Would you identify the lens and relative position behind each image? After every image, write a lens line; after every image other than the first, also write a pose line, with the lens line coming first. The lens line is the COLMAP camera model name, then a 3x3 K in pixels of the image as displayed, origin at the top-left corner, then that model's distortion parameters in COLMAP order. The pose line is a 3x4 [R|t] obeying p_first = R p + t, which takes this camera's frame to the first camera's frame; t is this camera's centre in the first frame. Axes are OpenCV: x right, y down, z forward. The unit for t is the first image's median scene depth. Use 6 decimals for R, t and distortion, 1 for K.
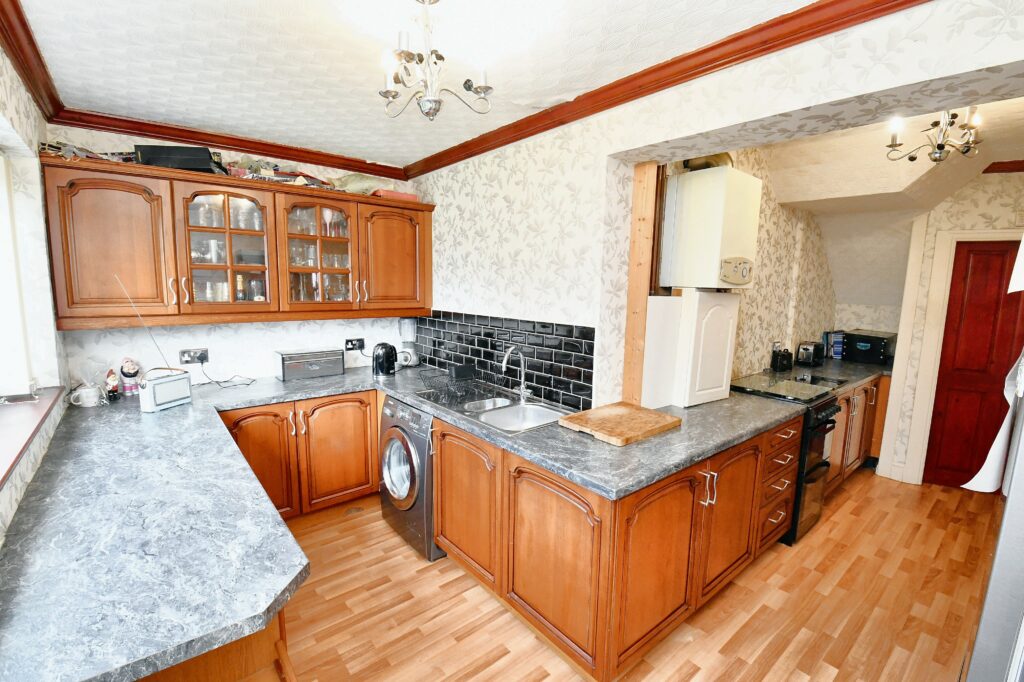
lens RADIAL K [[452.2, 0, 514.8], [0, 452.2, 342.7], [0, 0, 1]] dist [0.022851, -0.024633]
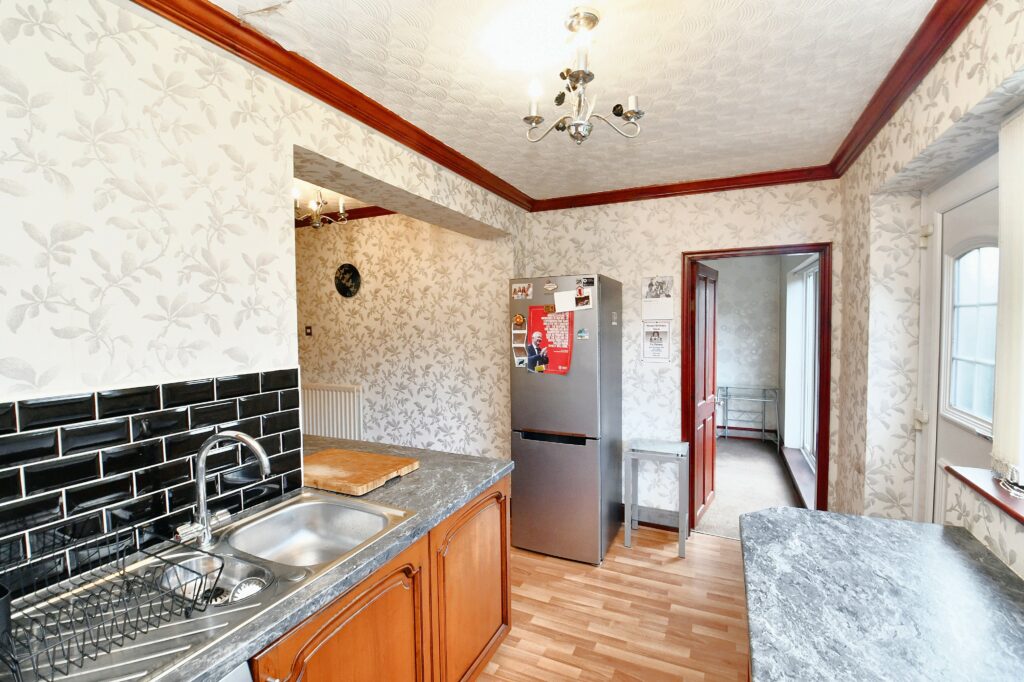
lens RADIAL K [[461.7, 0, 512.0], [0, 461.7, 341.0], [0, 0, 1]] dist [-0.000676, -0.000336]
pose [[-0.432174, -0.053077, 0.900227, -0.789347], [0.120451, 0.985924, 0.115955, -0.148729], [-0.893710, 0.158546, -0.419697, 1.217144]]
